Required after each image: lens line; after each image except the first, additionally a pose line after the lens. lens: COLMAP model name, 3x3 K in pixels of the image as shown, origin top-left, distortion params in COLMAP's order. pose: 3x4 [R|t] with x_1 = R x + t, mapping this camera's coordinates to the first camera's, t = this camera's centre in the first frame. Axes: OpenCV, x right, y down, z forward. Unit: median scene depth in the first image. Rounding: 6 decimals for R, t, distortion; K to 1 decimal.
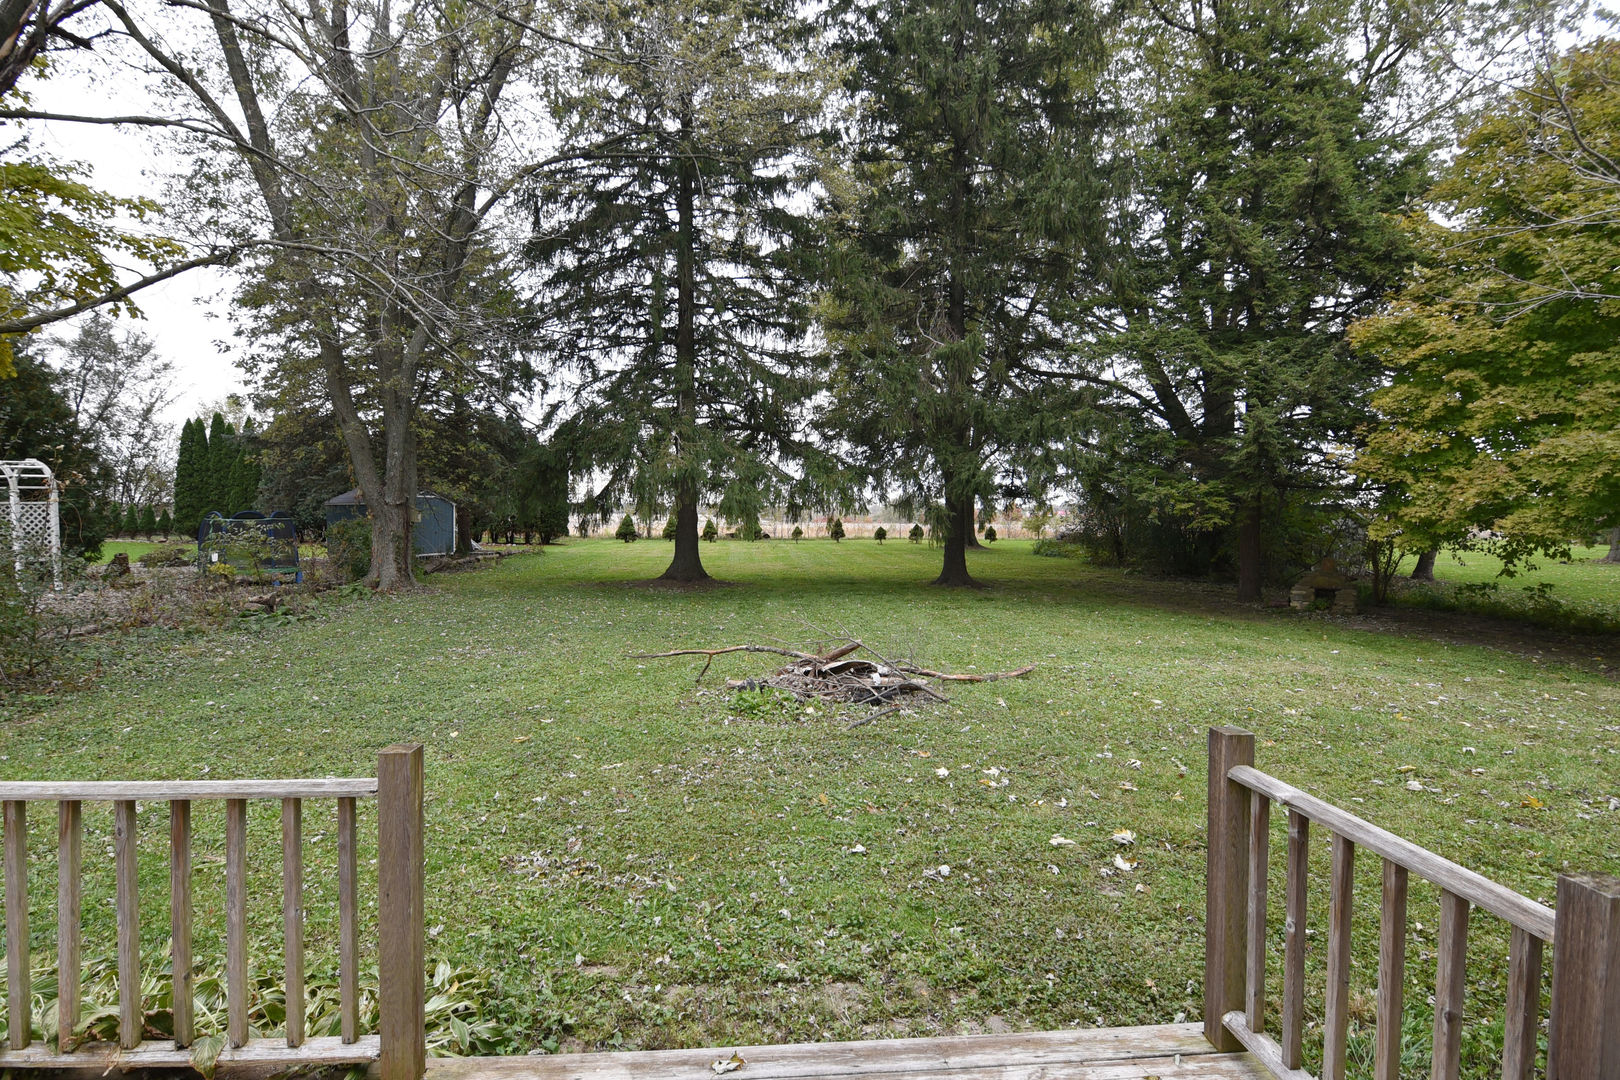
lens RADIAL K [[782.5, 0, 804.1], [0, 782.5, 537.4], [0, 0, 1]] dist [-0.003881, -0.006845]
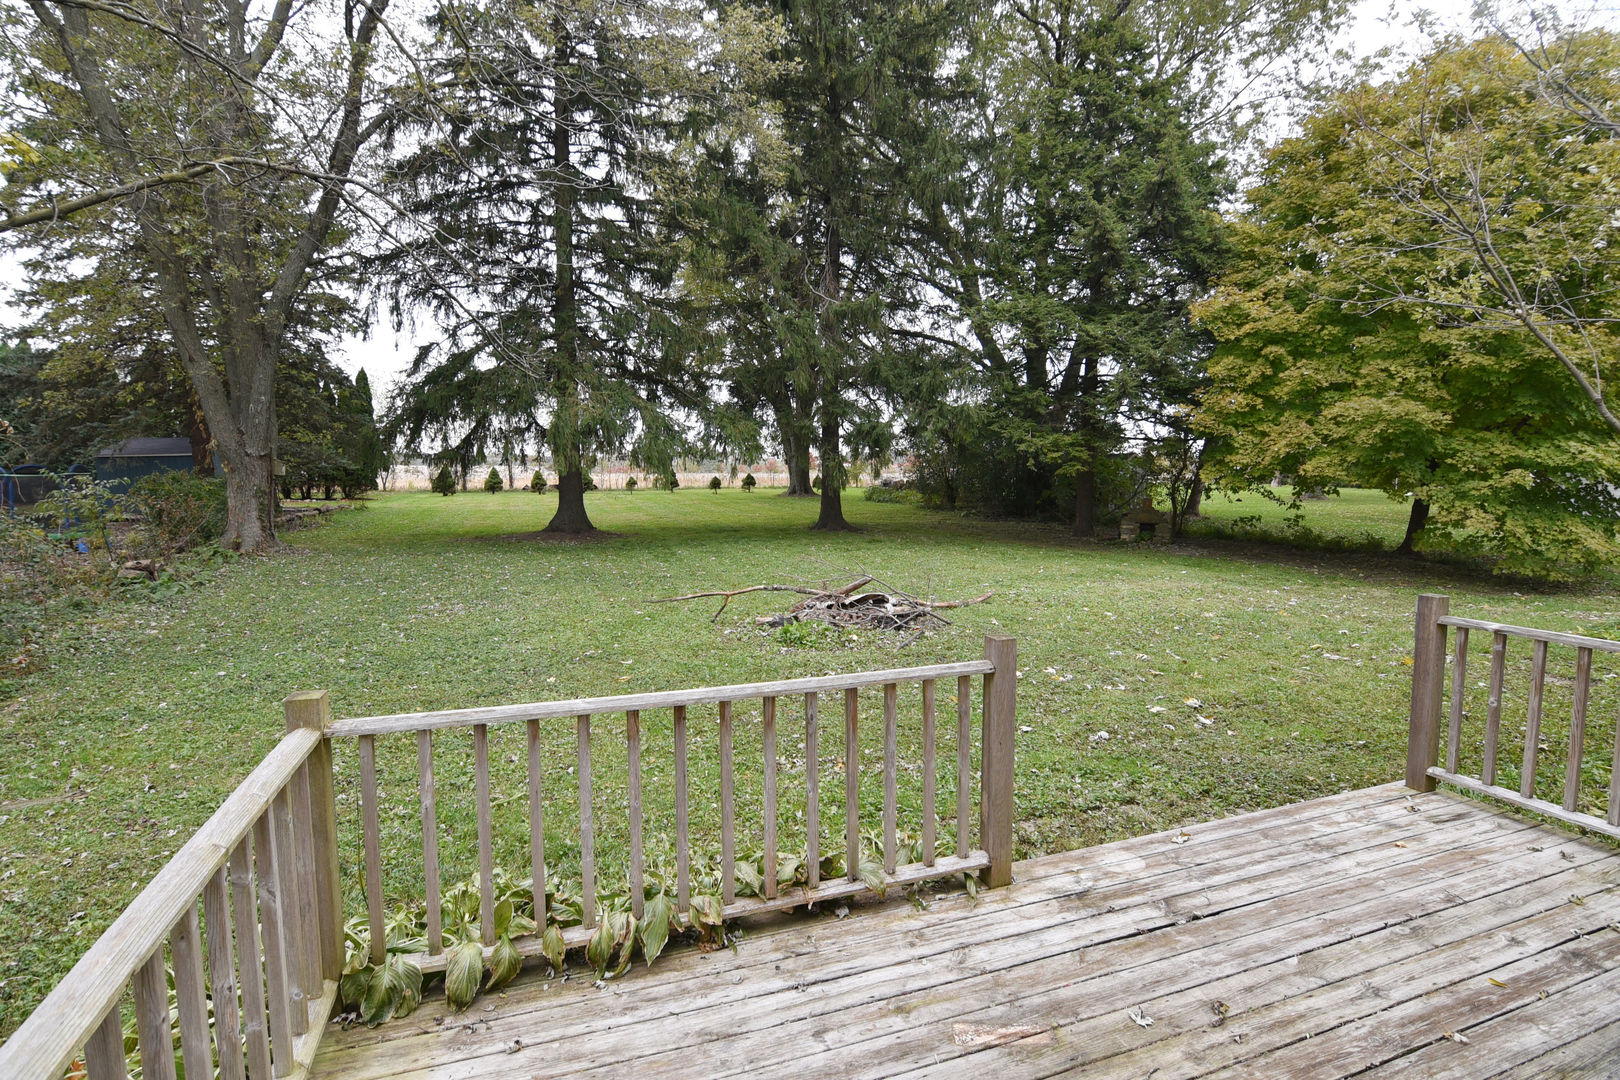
lens RADIAL K [[782.5, 0, 804.1], [0, 782.5, 537.4], [0, 0, 1]] dist [-0.003881, -0.006845]
pose [[0.964801, -0.030228, 0.261239, -0.220545], [0.013462, 0.997747, 0.065730, 0.001201], [-0.262637, -0.059899, 0.963034, -0.037434]]
